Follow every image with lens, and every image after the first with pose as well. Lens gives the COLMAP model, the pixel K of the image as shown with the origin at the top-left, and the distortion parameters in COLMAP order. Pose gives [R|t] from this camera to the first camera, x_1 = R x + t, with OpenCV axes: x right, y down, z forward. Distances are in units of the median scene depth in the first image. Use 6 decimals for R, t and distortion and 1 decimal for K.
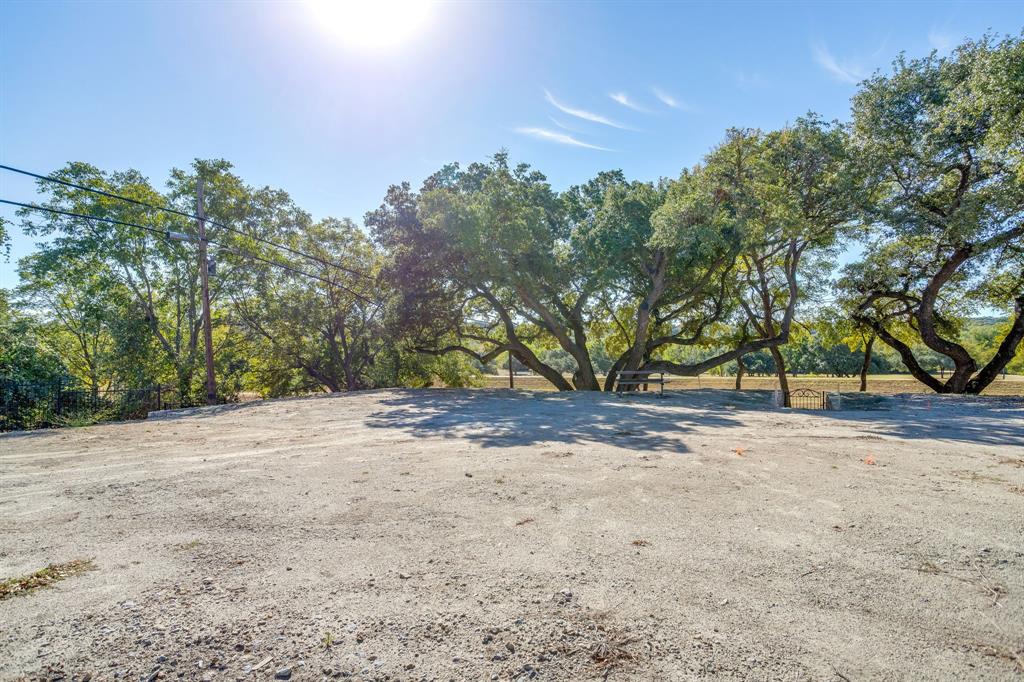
lens RADIAL K [[562.4, 0, 502.6], [0, 562.4, 344.4], [0, 0, 1]] dist [-0.060972, 0.045598]
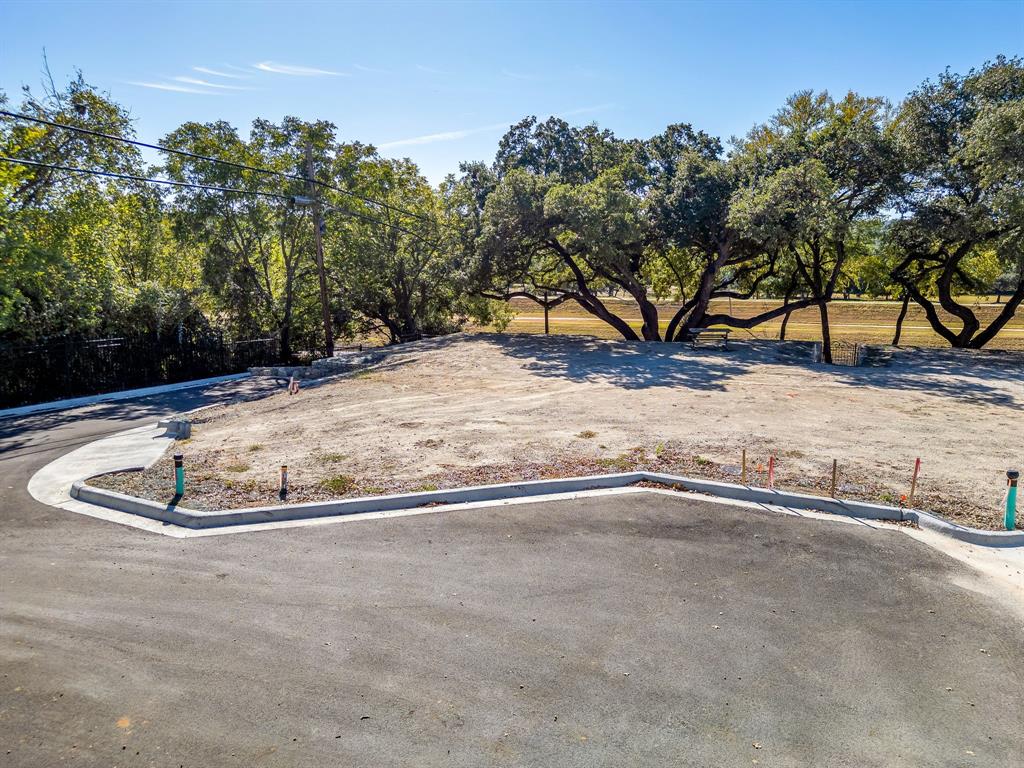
lens RADIAL K [[726.3, 0, 512.6], [0, 726.3, 390.1], [0, 0, 1]] dist [0.070143, -0.069943]
pose [[0.998260, -0.000598, 0.058970, -0.204319], [-0.010743, 0.981372, 0.191815, -0.089482], [-0.057986, -0.192114, 0.979658, -0.424808]]
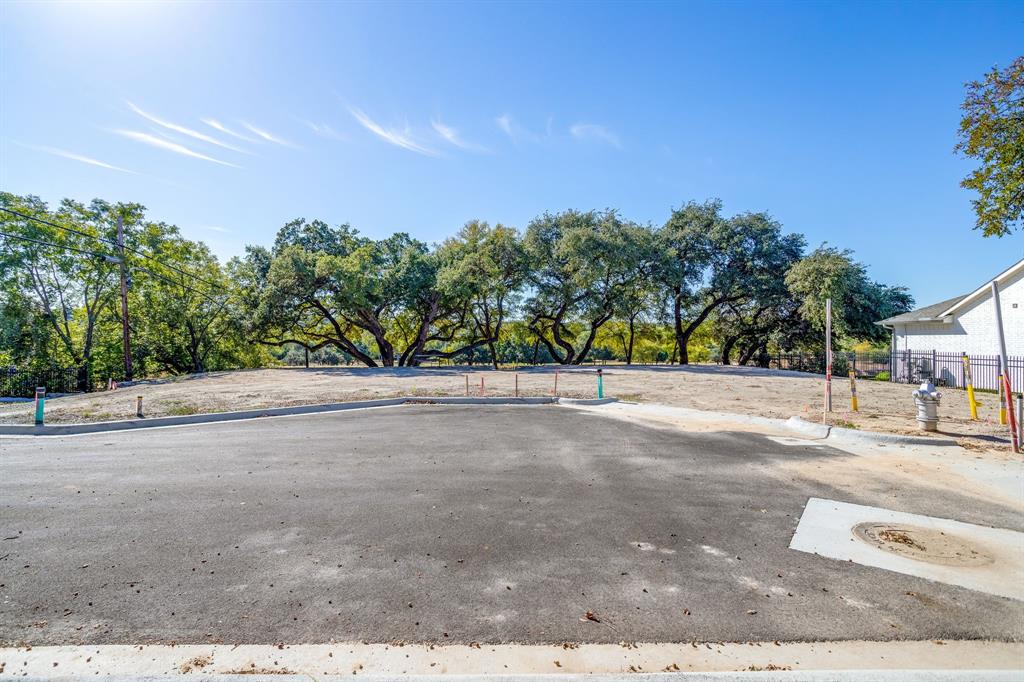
lens RADIAL K [[517.7, 0, 508.3], [0, 517.7, 343.8], [0, 0, 1]] dist [-0.056209, 0.037406]
pose [[0.879325, 0.009625, 0.476125, -0.253444], [-0.014096, 0.999884, 0.005821, -0.002839], [-0.476013, -0.011830, 0.879359, -0.488584]]
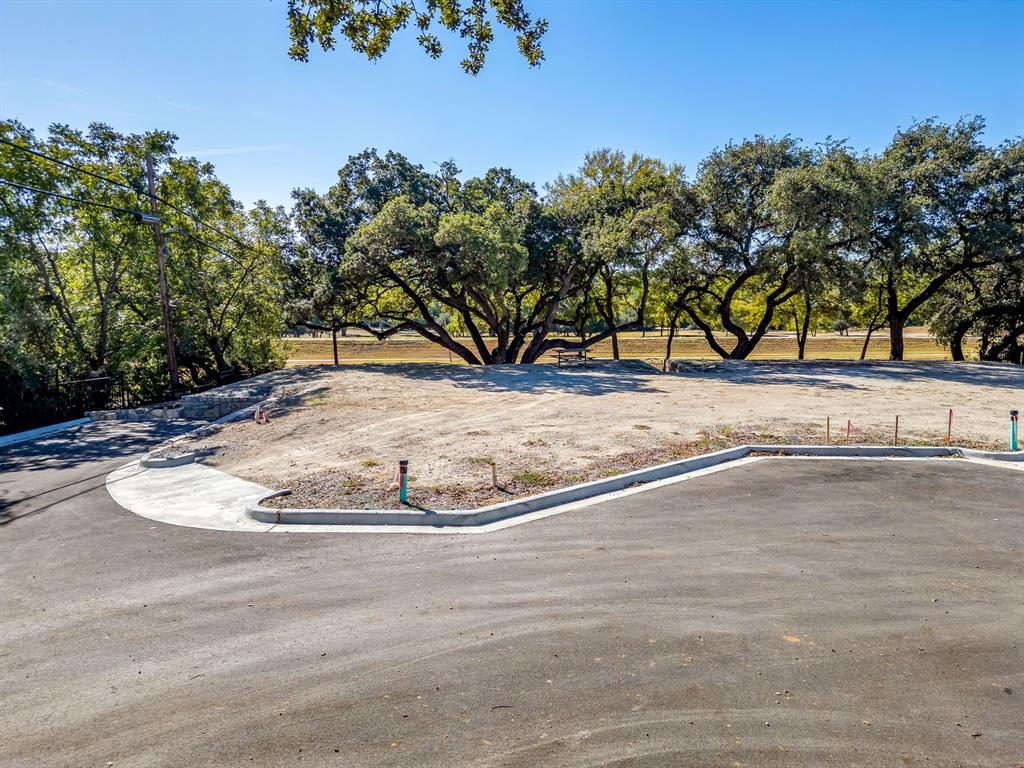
lens RADIAL K [[726.3, 0, 512.6], [0, 726.3, 390.1], [0, 0, 1]] dist [0.070143, -0.069943]
pose [[0.880492, -0.048568, 0.471566, -0.526707], [-0.014205, 0.991588, 0.128650, -0.058730], [-0.473848, -0.119974, 0.872396, -0.377353]]
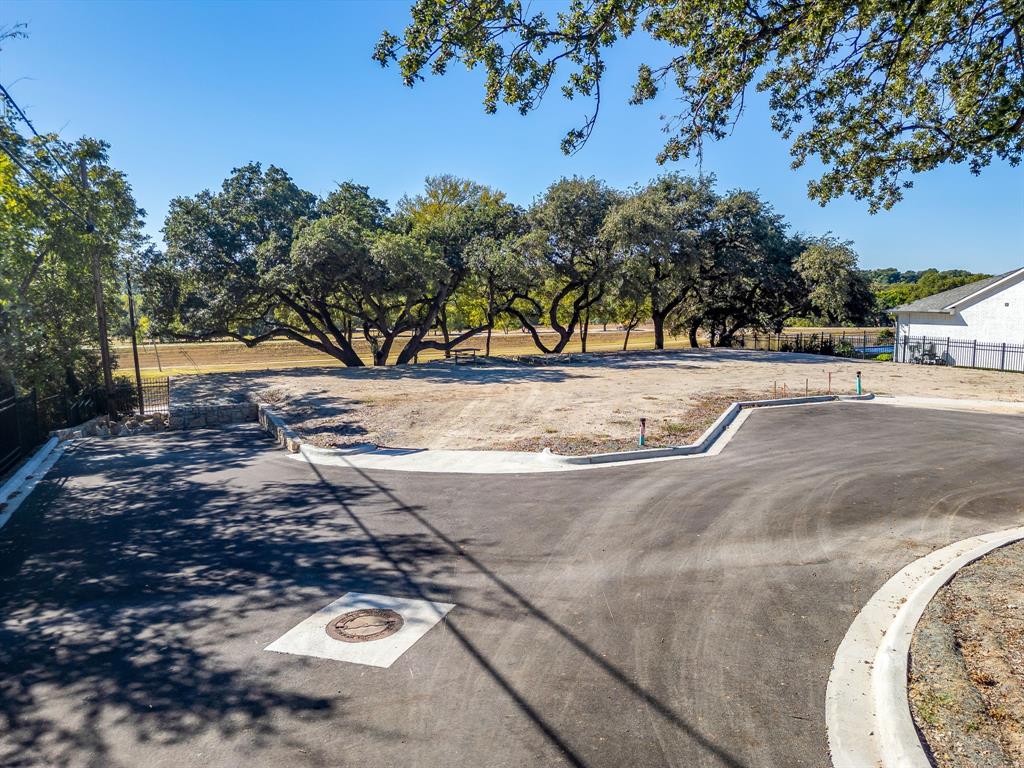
lens RADIAL K [[726.3, 0, 512.6], [0, 726.3, 390.1], [0, 0, 1]] dist [0.070143, -0.069943]
pose [[0.588047, -0.093885, 0.803360, -0.980935], [-0.008067, 0.992510, 0.121894, -0.066252], [-0.808787, -0.078160, 0.582885, -0.263432]]
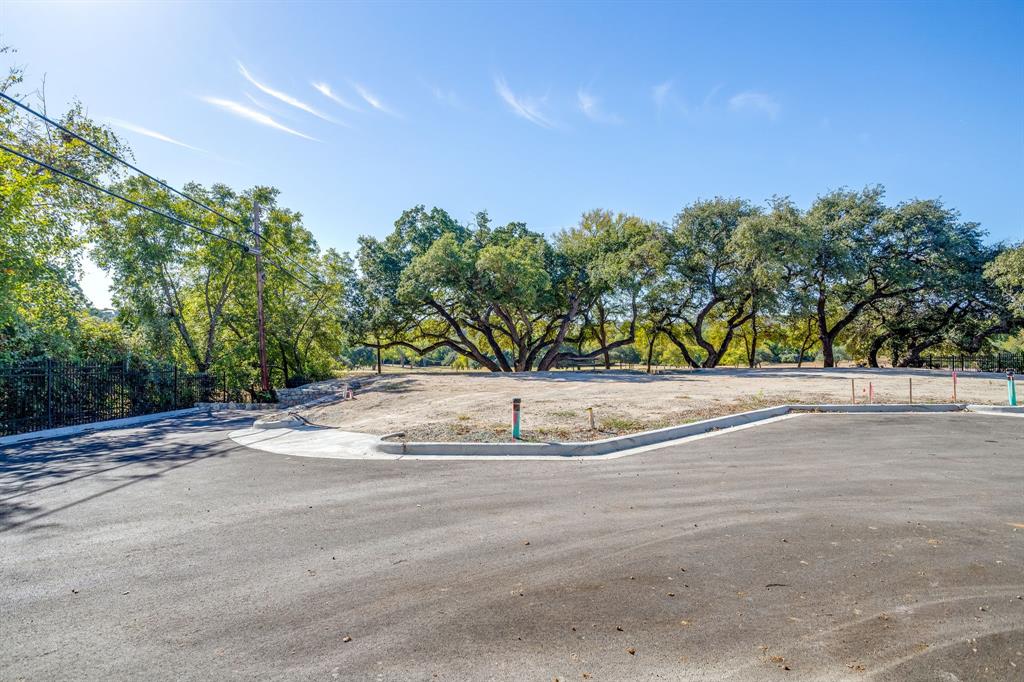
lens RADIAL K [[562.4, 0, 502.6], [0, 562.4, 344.4], [0, 0, 1]] dist [-0.060972, 0.045598]
pose [[0.878188, 0.008112, 0.478246, -0.560495], [-0.010517, 0.999942, 0.002351, 0.003639], [-0.478199, -0.007094, 0.878223, -0.283953]]
